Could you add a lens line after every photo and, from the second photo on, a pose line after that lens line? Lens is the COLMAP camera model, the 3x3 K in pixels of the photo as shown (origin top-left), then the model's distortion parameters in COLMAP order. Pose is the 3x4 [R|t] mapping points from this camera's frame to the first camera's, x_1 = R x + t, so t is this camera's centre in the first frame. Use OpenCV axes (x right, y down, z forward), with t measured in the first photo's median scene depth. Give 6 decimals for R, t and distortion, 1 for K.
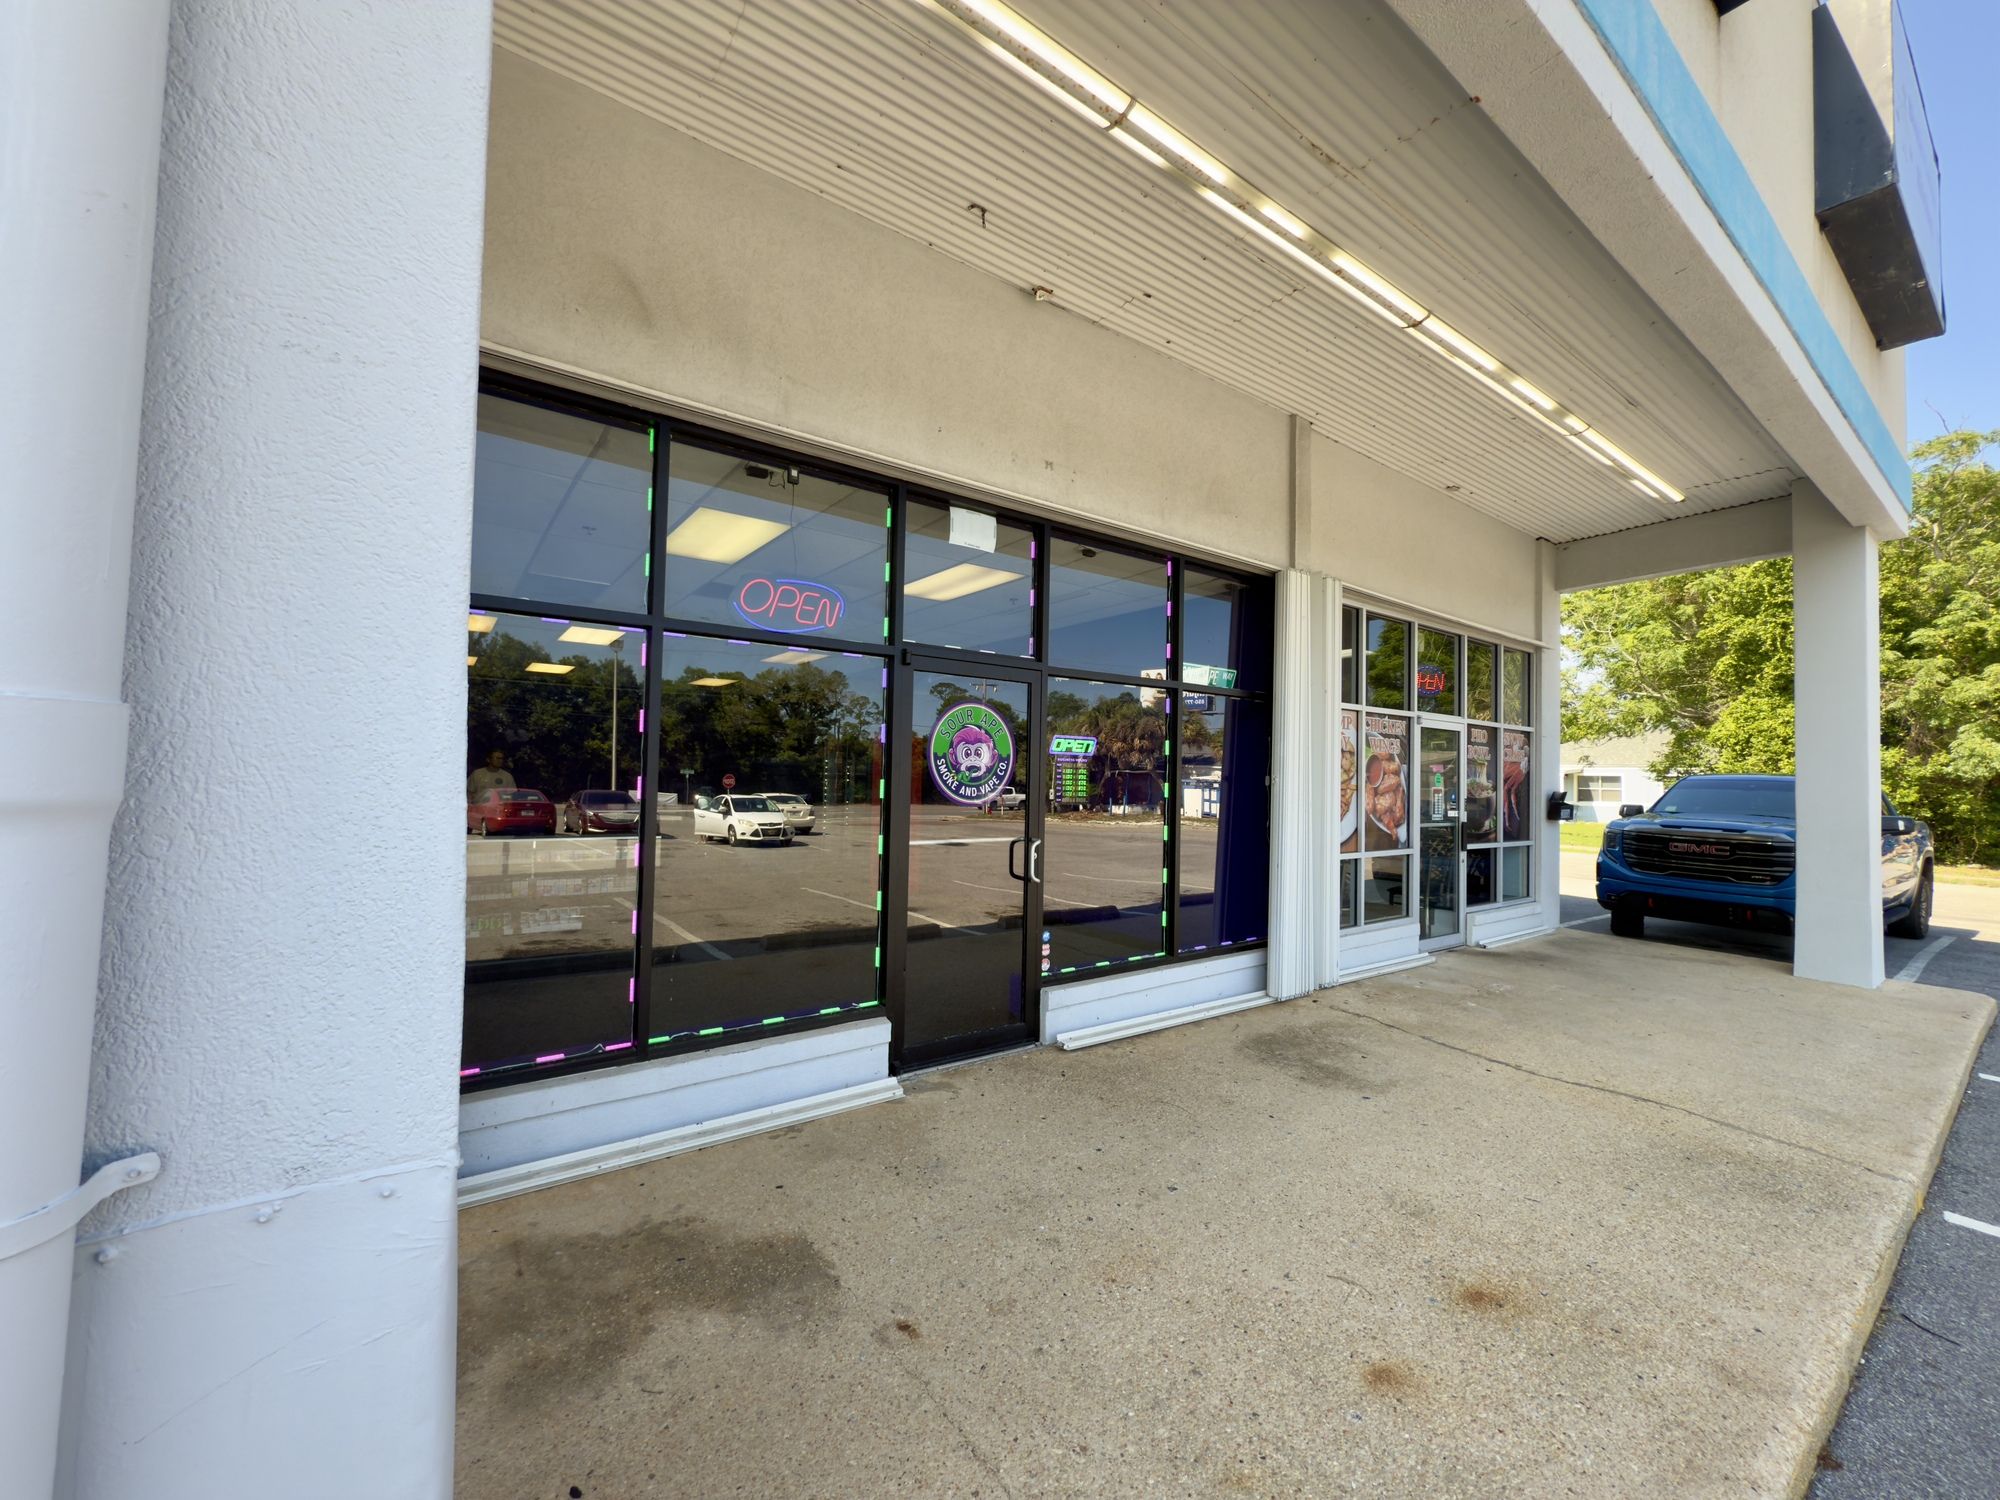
lens RADIAL K [[797.5, 0, 999.9], [0, 797.5, 752.7], [0, 0, 1]] dist [0.002074, -0.000168]
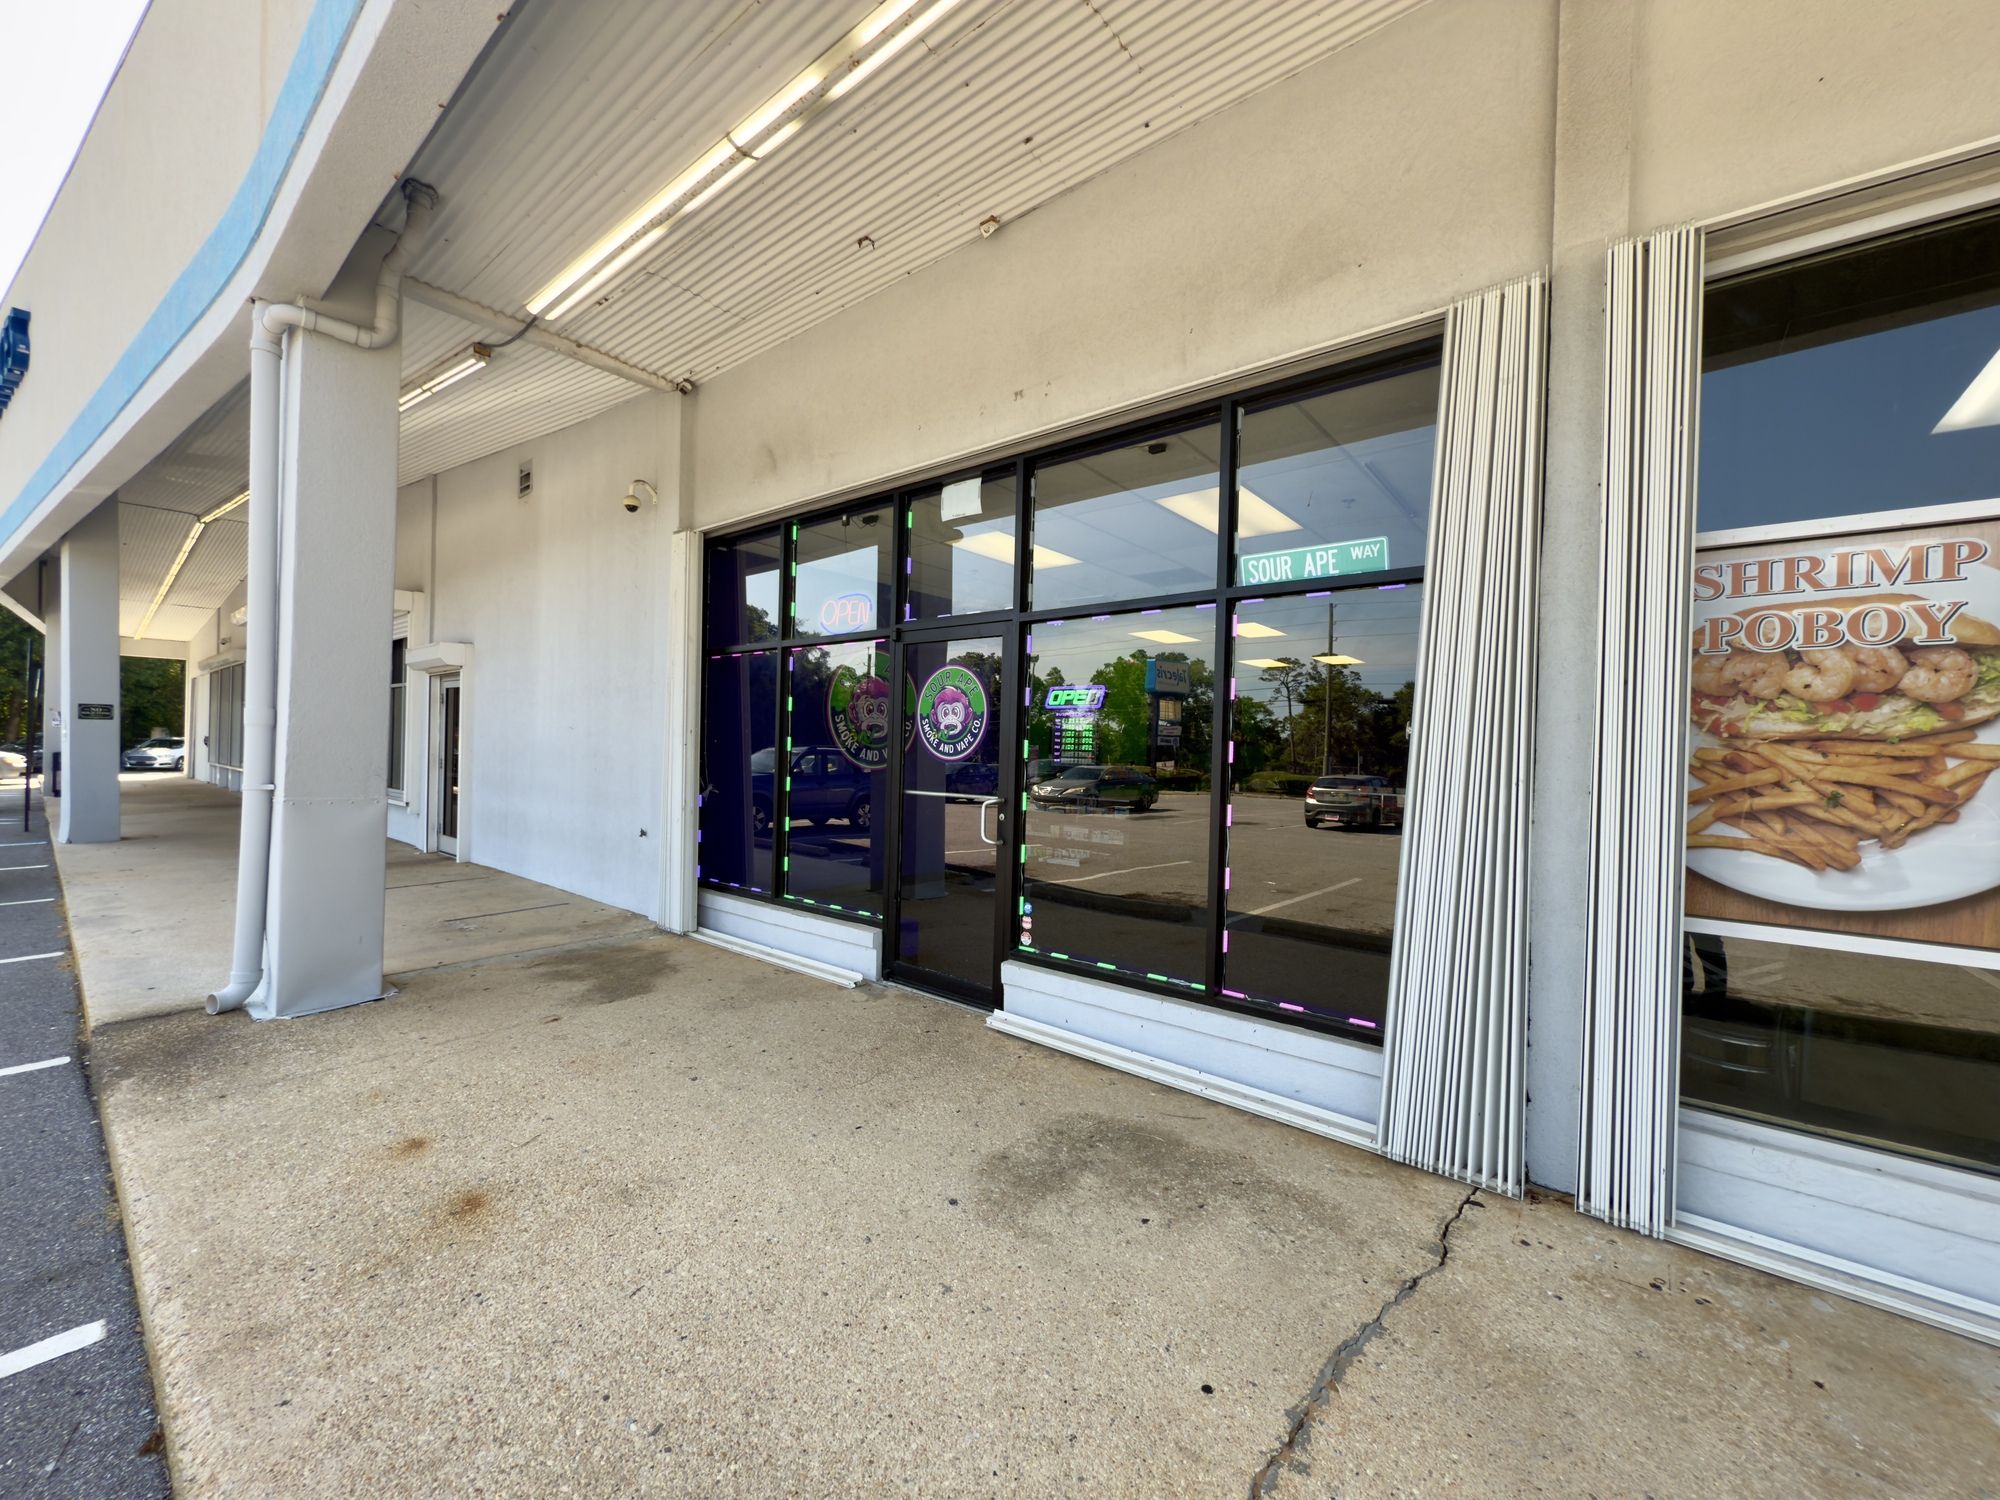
lens RADIAL K [[798.7, 0, 1001.2], [0, 798.7, 750.3], [0, 0, 1]] dist [0.002586, 0.000467]
pose [[0.250119, -0.010325, -0.968160, 1.012414], [0.013079, 0.999888, -0.007285, 0.059667], [0.968127, -0.010841, 0.250226, 0.799591]]
